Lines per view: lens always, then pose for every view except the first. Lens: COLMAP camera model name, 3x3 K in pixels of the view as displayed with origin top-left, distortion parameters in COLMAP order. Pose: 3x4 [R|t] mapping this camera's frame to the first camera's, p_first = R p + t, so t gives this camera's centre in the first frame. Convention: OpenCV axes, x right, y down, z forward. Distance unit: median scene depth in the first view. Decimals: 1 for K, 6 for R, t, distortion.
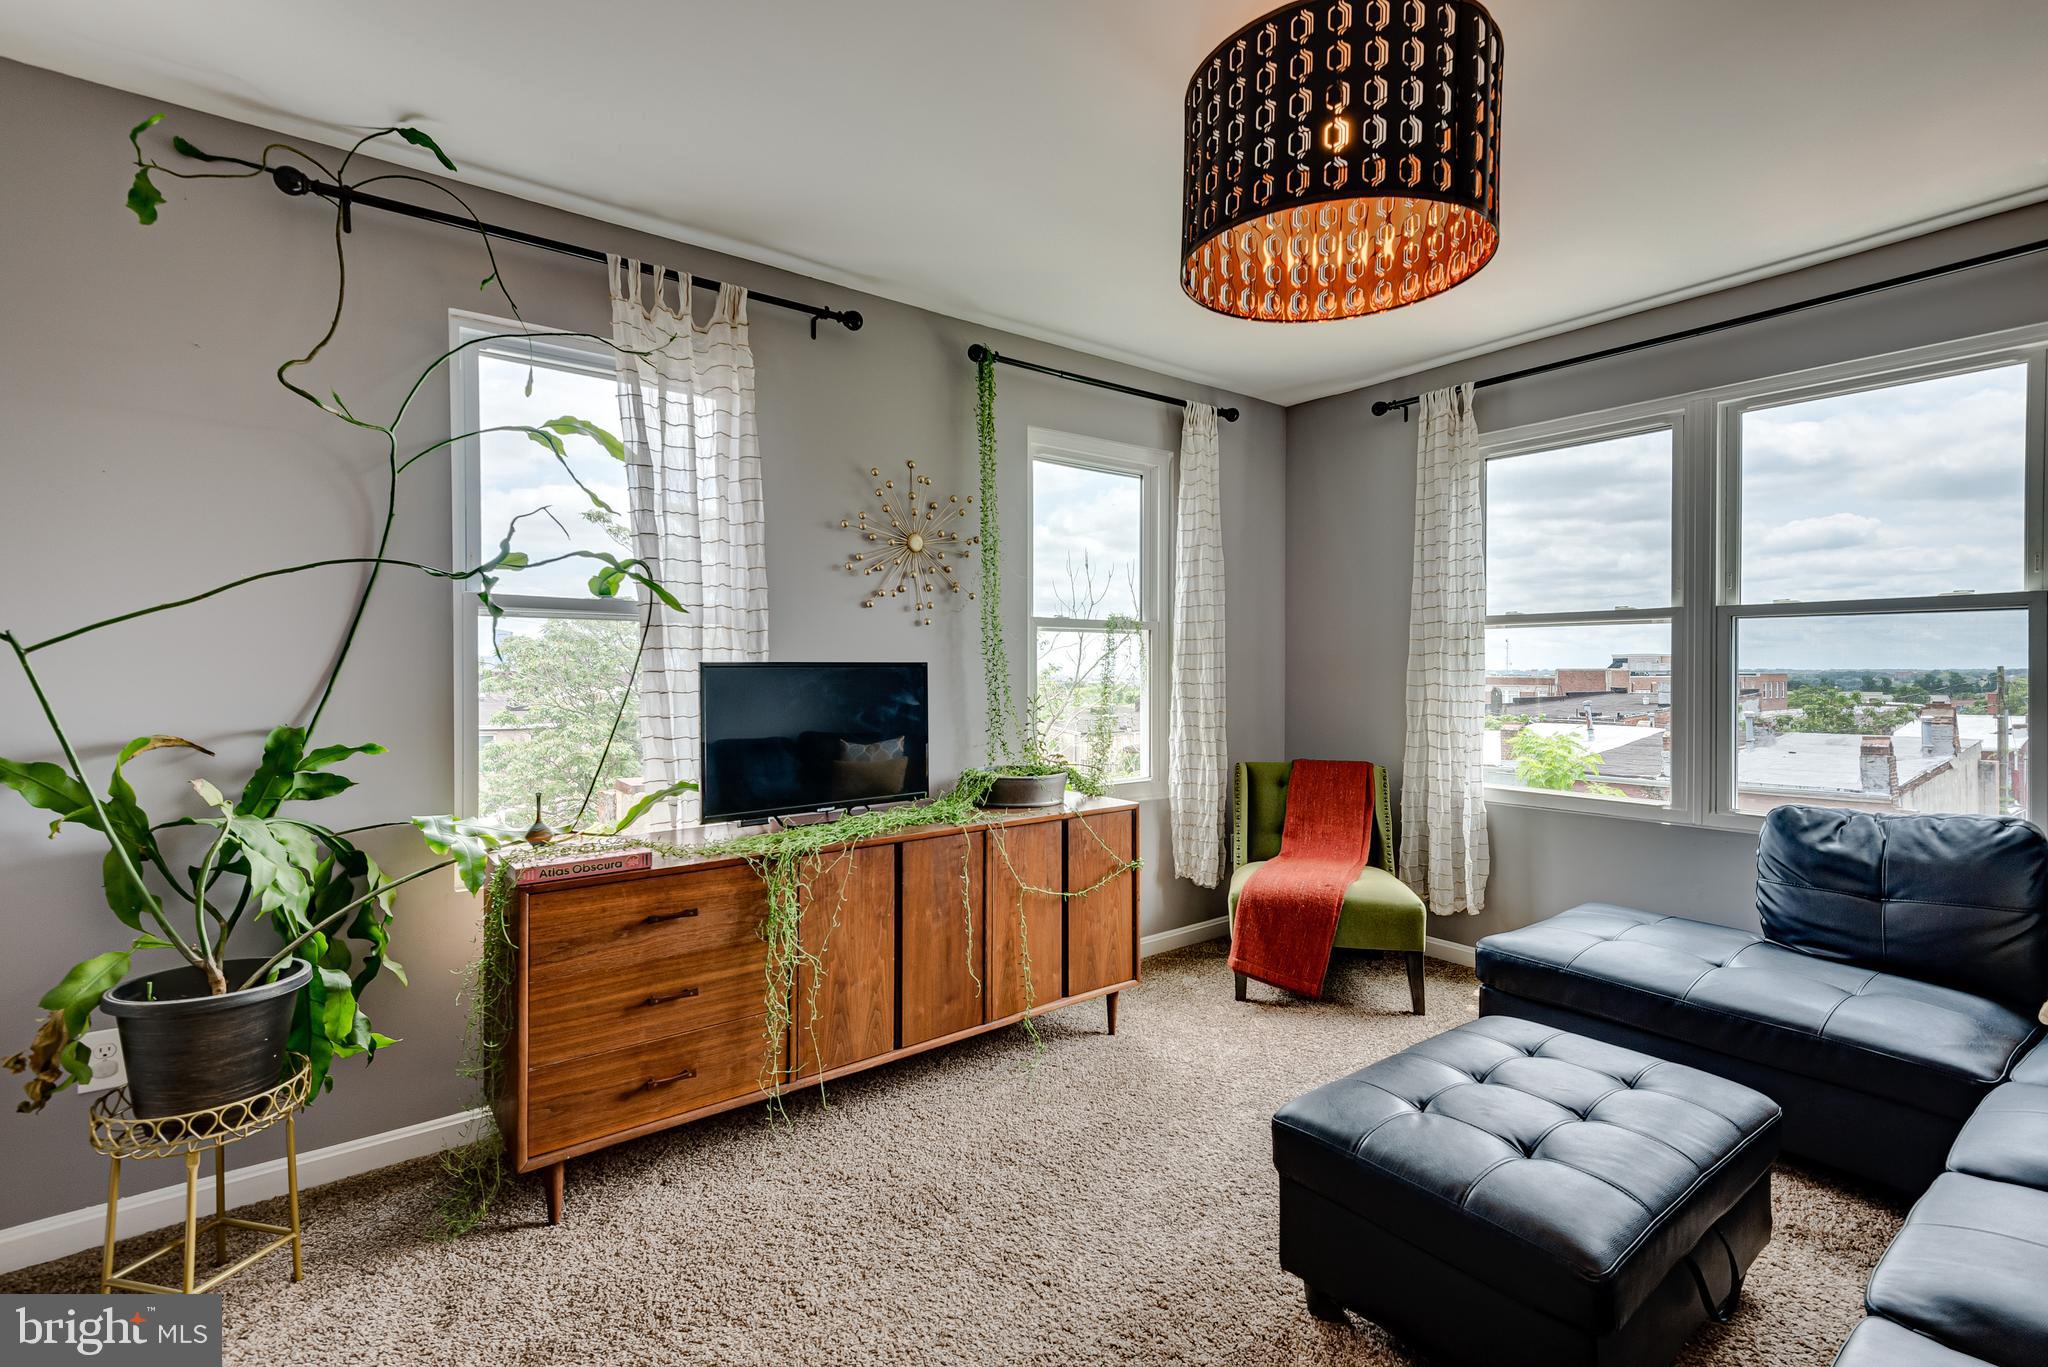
lens RADIAL K [[935.4, 0, 1025.3], [0, 935.4, 679.6], [0, 0, 1]] dist [0.023785, -0.021682]
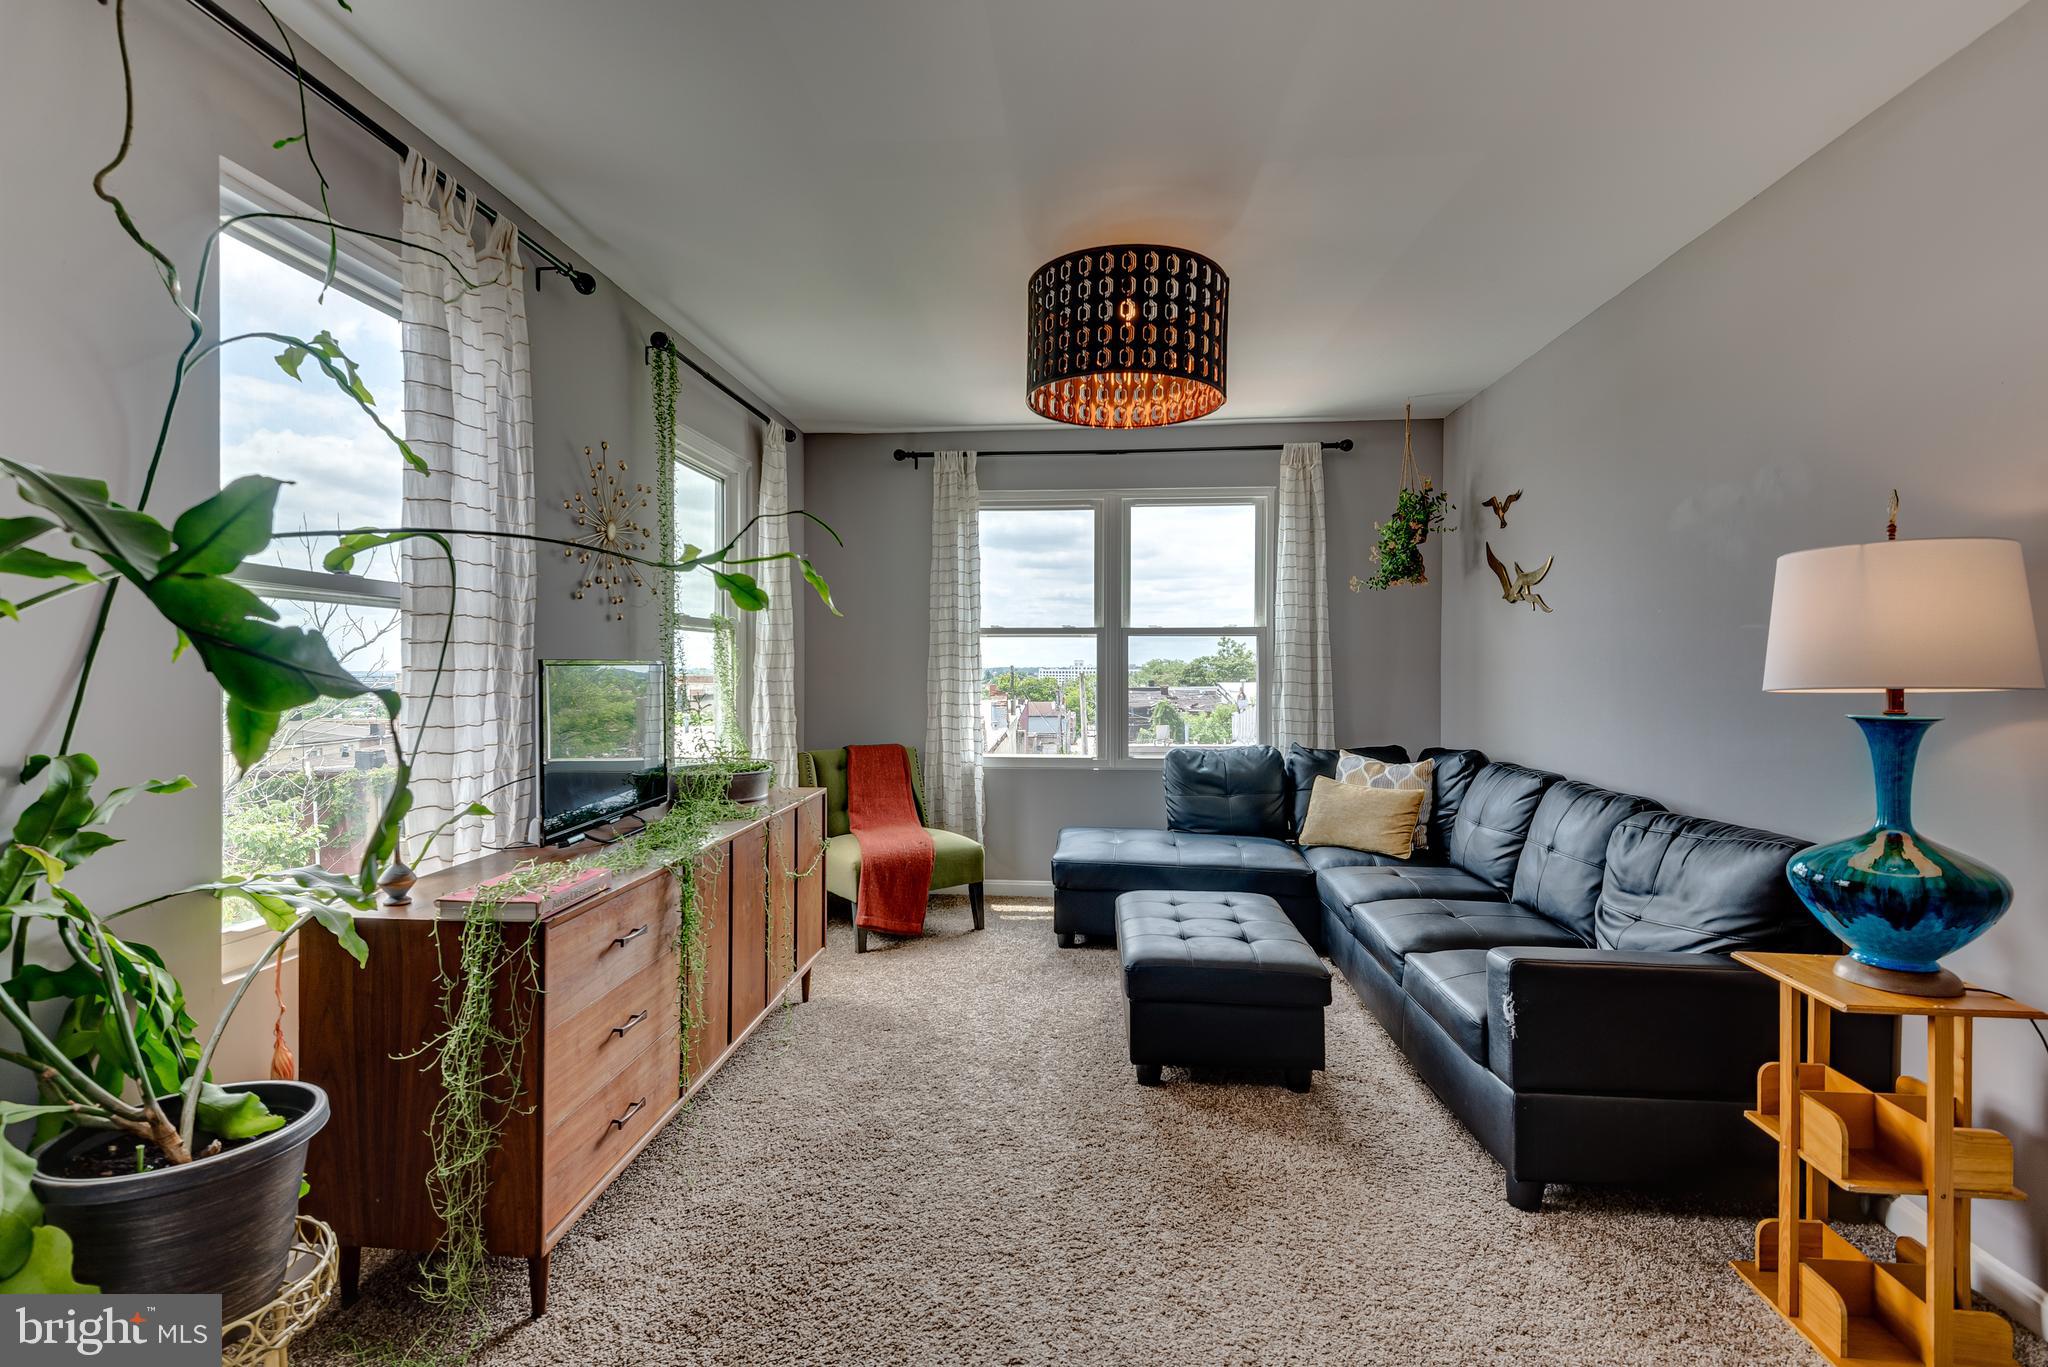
lens RADIAL K [[977.2, 0, 1026.8], [0, 977.2, 677.5], [0, 0, 1]] dist [0.001019, -0.035893]
pose [[0.647772, -0.007284, 0.761799, -0.606098], [0.008919, 0.999958, 0.001976, 0.000328], [-0.761782, 0.005515, 0.647810, 0.063767]]
